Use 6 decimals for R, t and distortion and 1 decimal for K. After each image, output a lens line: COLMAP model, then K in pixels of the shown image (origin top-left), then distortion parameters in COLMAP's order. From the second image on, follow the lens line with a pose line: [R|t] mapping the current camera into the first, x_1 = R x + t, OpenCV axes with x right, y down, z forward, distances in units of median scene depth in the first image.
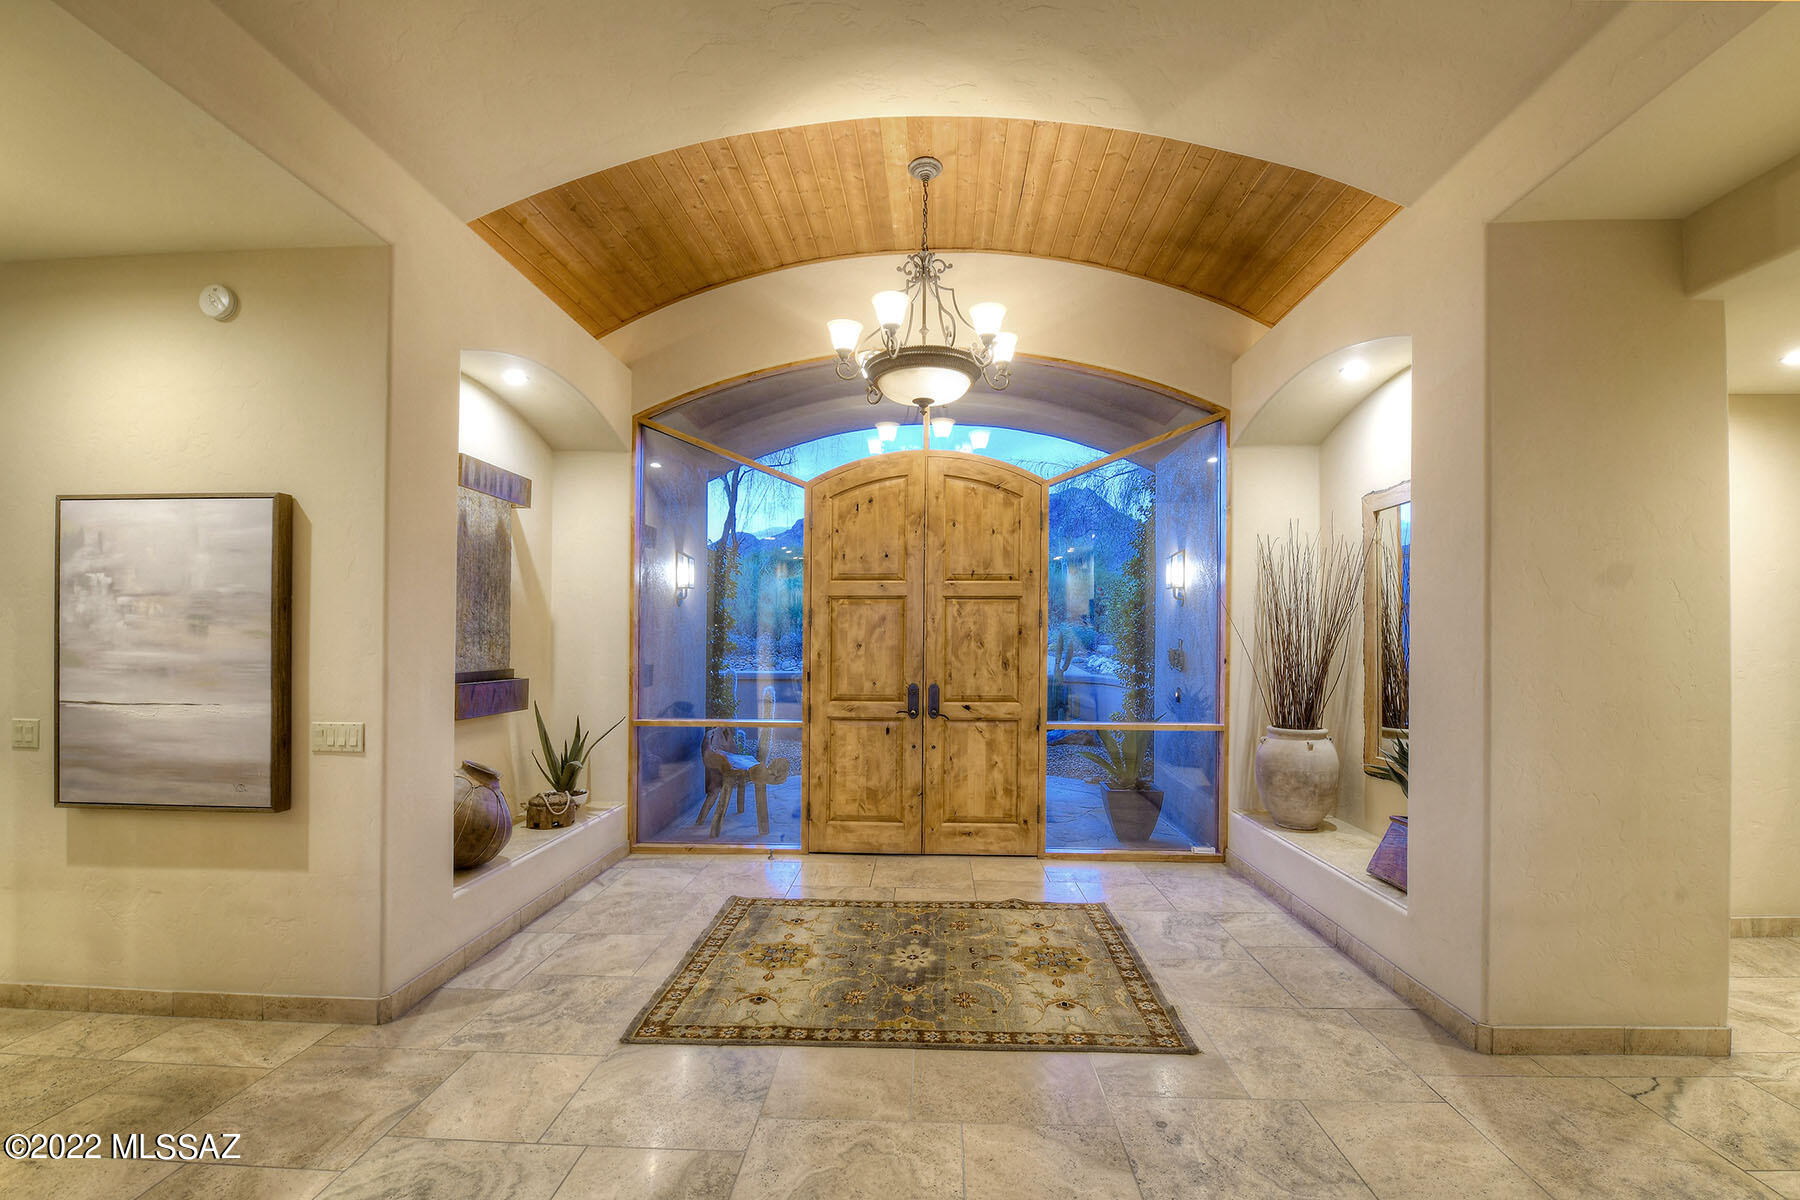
lens RADIAL K [[753.6, 0, 899.6], [0, 753.6, 632.4], [0, 0, 1]] dist [-0.001346, -0.000025]
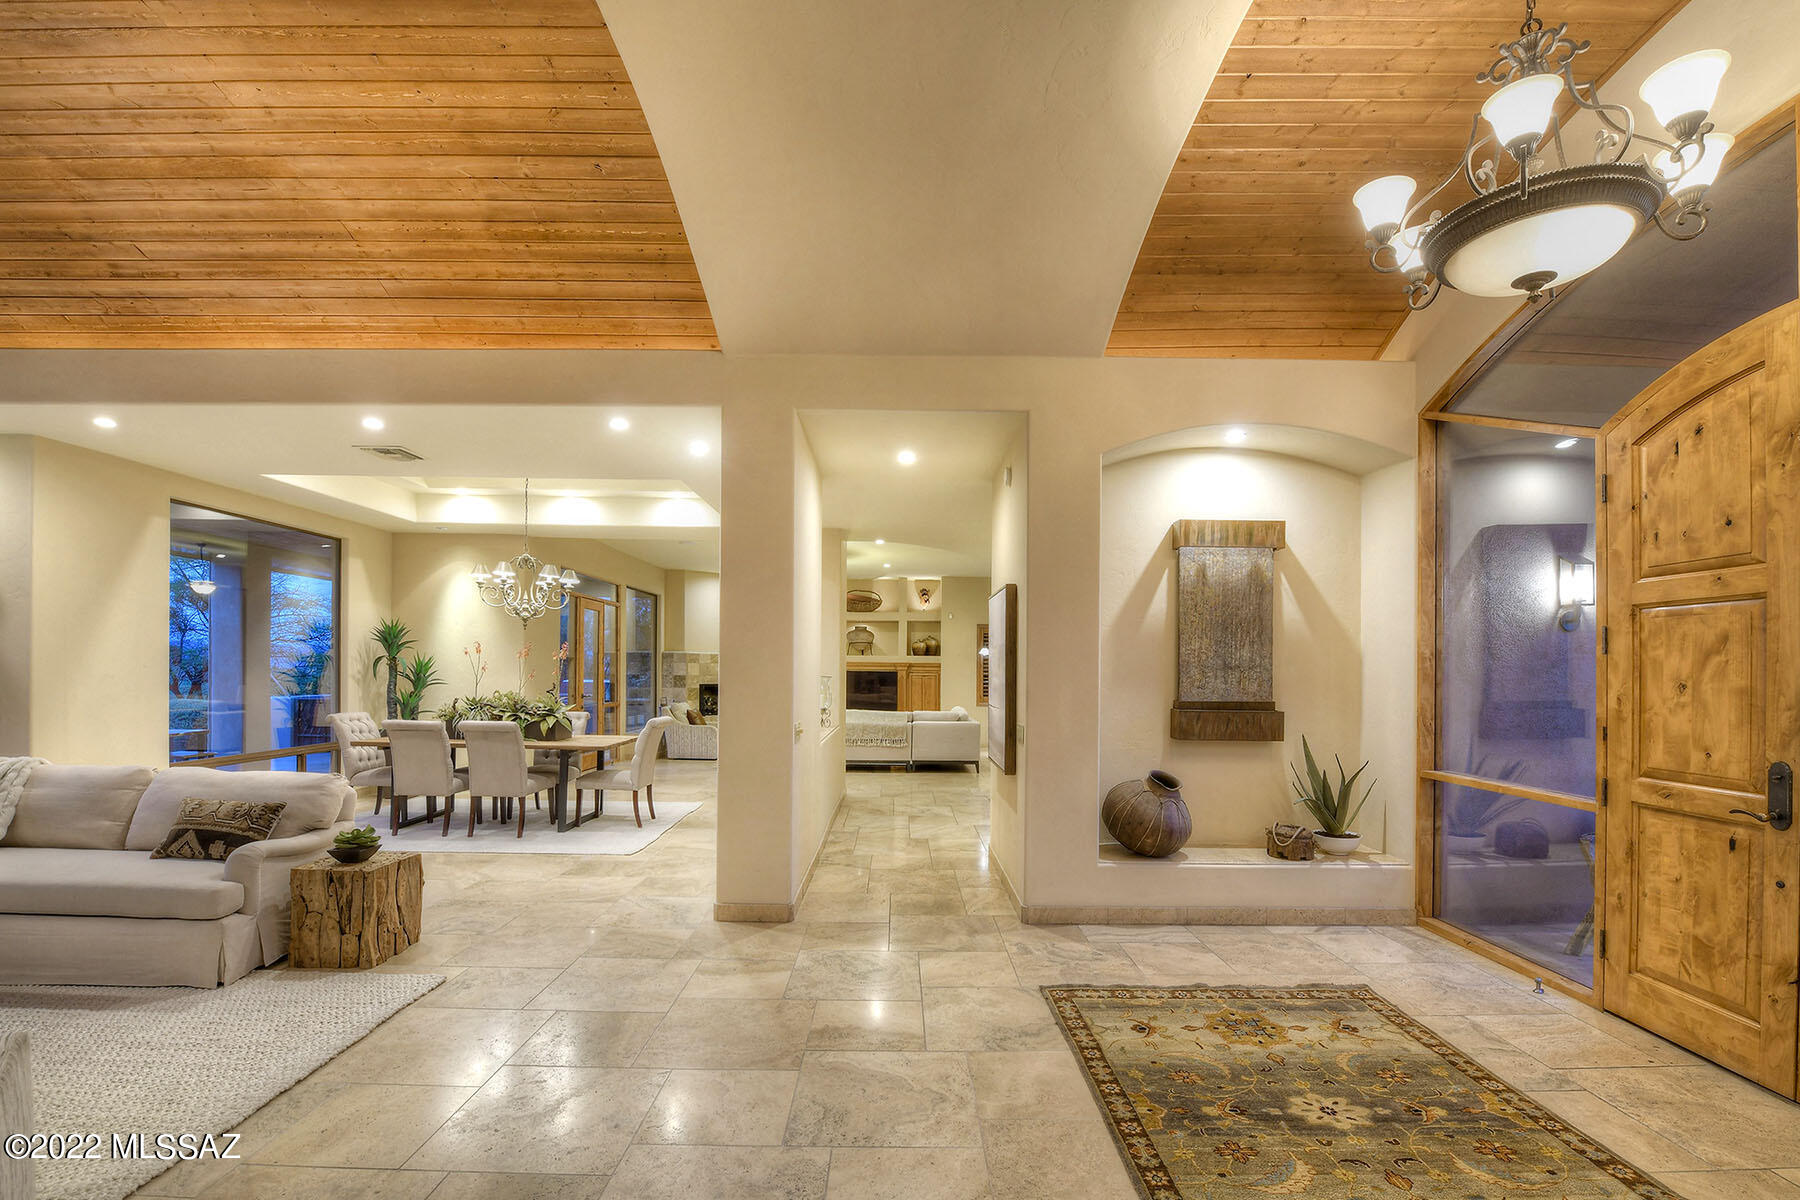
lens RADIAL K [[785.7, 0, 899.9], [0, 785.7, 669.5], [0, 0, 1]] dist [-0.021219, -0.000557]
pose [[0.053332, -0.004659, -0.998566, 0.502947], [0.001044, 0.999989, -0.004610, 0.006533], [0.998576, -0.000797, 0.053336, 0.371741]]
